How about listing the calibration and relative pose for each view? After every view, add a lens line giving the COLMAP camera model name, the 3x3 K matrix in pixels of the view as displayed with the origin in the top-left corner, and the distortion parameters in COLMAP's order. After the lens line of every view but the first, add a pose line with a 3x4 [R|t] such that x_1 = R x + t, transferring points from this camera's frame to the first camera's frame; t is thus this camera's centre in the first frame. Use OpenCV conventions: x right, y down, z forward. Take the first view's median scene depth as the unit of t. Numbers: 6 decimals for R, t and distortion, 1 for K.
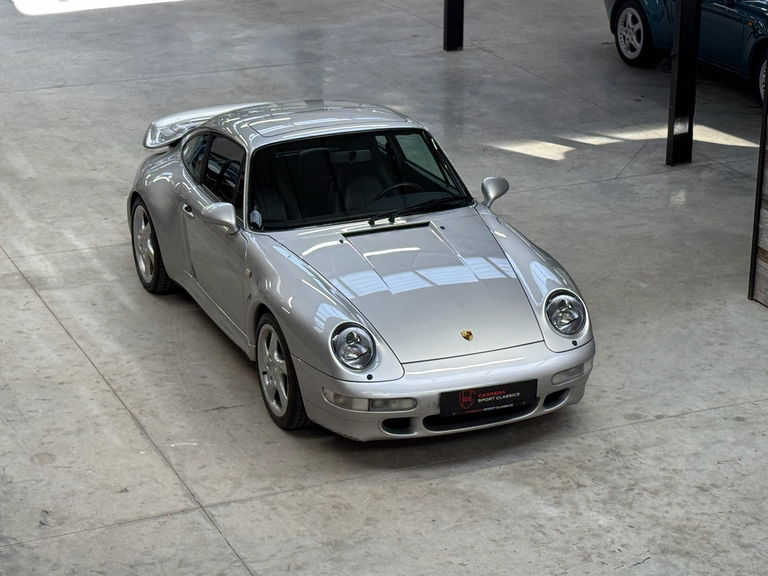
lens RADIAL K [[1918.2, 0, 384.0], [0, 1918.2, 288.0], [0, 0, 1]] dist [-0.064505, -0.144811]
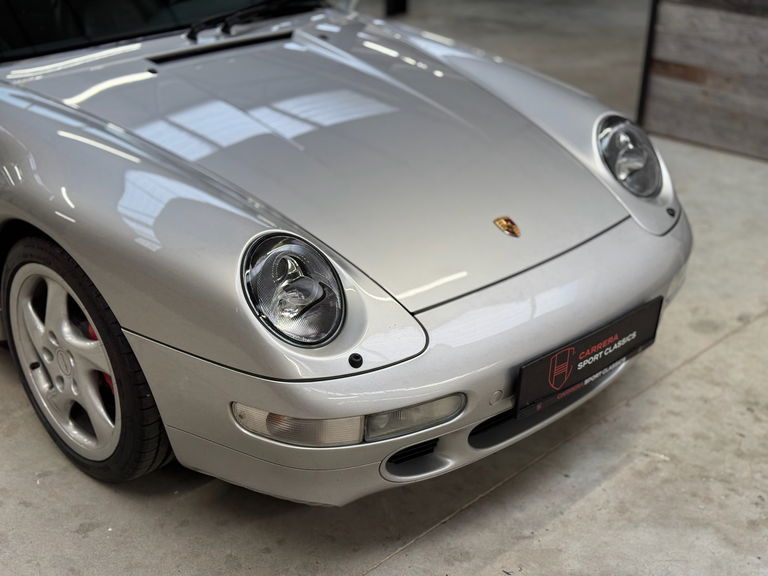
lens RADIAL K [[1067.0, 0, 384.0], [0, 1067.0, 288.0], [0, 0, 1]] dist [0.112176, -0.019207]
pose [[0.927261, -0.156908, 0.339951, -0.072963], [0.123446, 0.985303, 0.118061, 0.005130], [-0.353480, -0.067508, 0.933003, 0.756805]]
